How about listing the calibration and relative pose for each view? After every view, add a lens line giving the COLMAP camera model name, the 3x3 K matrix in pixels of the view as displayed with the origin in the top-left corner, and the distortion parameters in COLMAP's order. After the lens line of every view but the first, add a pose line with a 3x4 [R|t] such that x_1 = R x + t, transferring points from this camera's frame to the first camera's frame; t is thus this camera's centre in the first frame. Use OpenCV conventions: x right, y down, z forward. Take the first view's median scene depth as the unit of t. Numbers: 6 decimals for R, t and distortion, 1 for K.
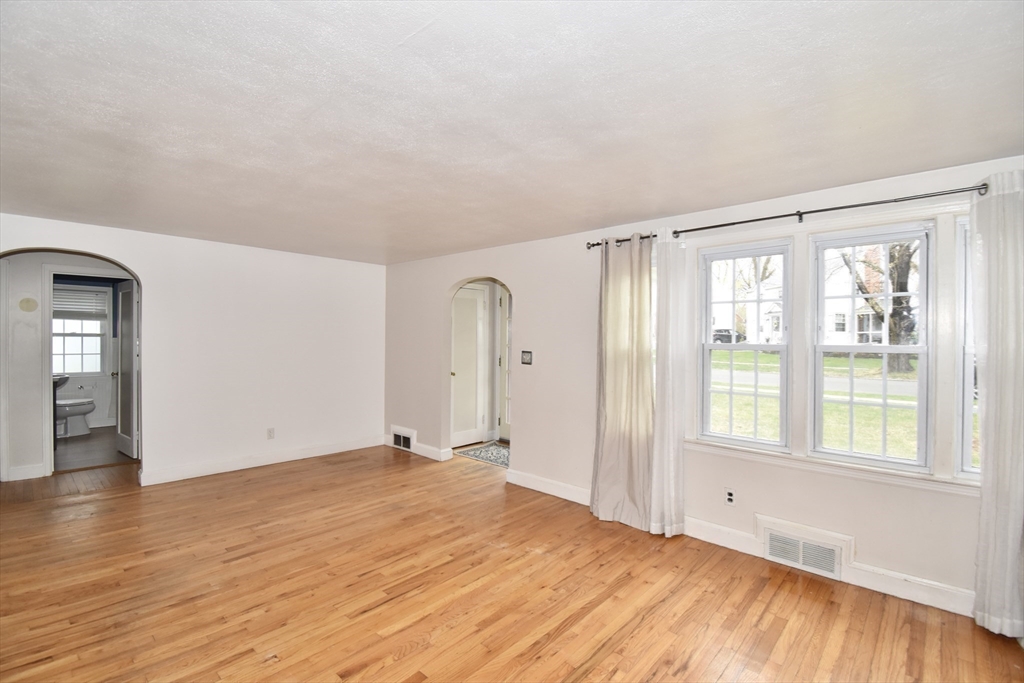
lens RADIAL K [[465.7, 0, 506.9], [0, 465.7, 340.0], [0, 0, 1]] dist [0.025440, -0.029618]
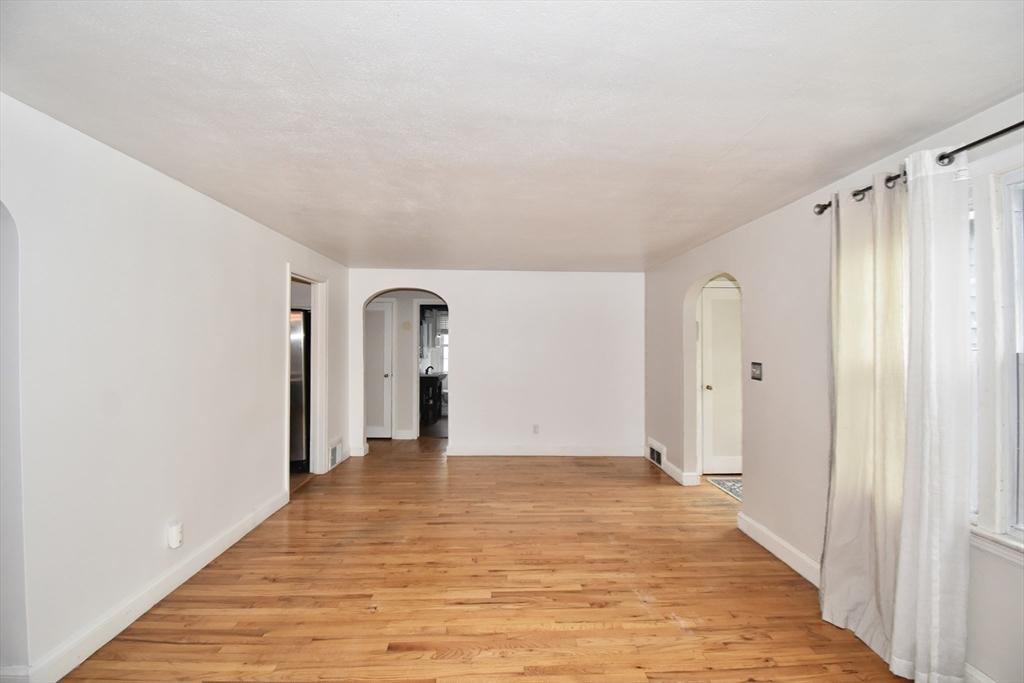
lens RADIAL K [[449.0, 0, 513.7], [0, 449.0, 338.1], [0, 0, 1]] dist [0.025563, -0.026406]
pose [[0.712545, -0.015597, -0.701453, 0.342832], [-0.002789, 0.999682, -0.025062, 0.003953], [0.701621, 0.019815, 0.712275, 0.234216]]
